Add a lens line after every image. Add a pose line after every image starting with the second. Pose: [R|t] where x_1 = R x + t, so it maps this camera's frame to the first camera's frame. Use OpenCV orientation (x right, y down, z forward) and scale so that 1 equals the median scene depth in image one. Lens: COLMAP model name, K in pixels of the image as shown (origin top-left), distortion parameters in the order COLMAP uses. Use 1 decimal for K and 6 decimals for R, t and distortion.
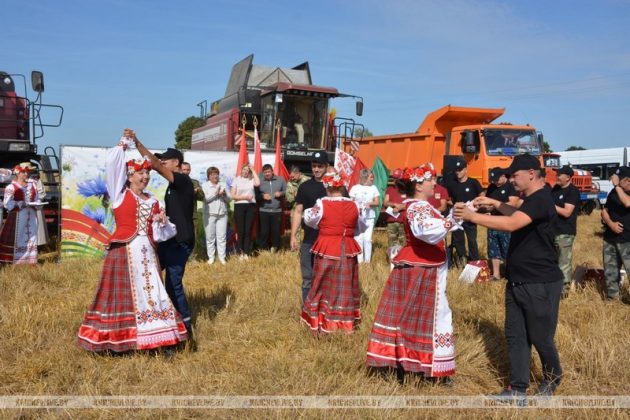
lens RADIAL K [[632.3, 0, 315.4], [0, 632.3, 200.5], [0, 0, 1]] dist [0.003221, 0.031467]
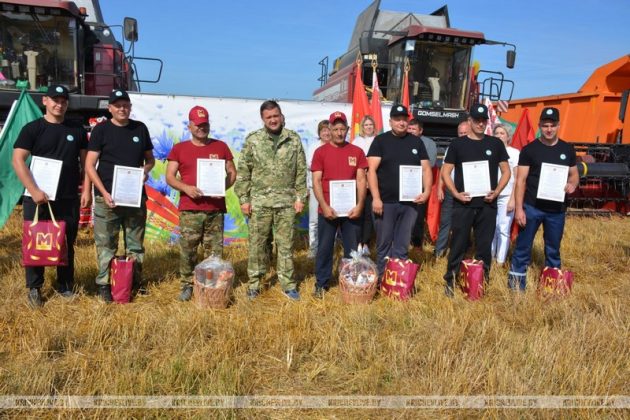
lens RADIAL K [[570.7, 0, 306.9], [0, 570.7, 210.5], [0, 0, 1]] dist [-0.093626, 0.152470]
pose [[0.971776, 0.037738, -0.232866, -0.008407], [-0.021651, 0.997223, 0.071259, 0.001111], [0.234909, -0.064206, 0.969895, 0.234487]]
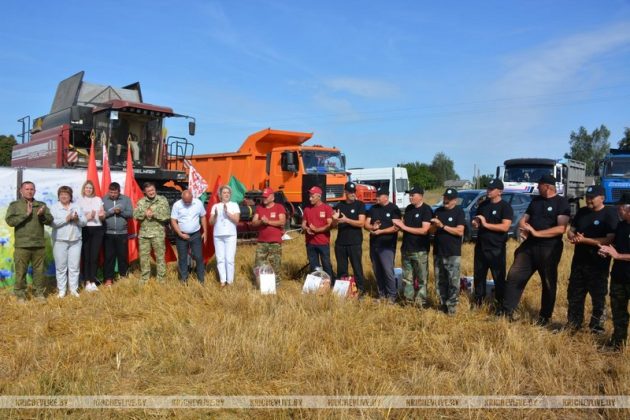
lens RADIAL K [[520.7, 0, 306.3], [0, 520.7, 198.2], [0, 0, 1]] dist [-0.072120, 0.016221]
pose [[0.934744, -0.013262, 0.355074, -0.060847], [0.020345, 0.999661, -0.016220, -0.011702], [-0.354738, 0.022386, 0.934698, 0.131713]]
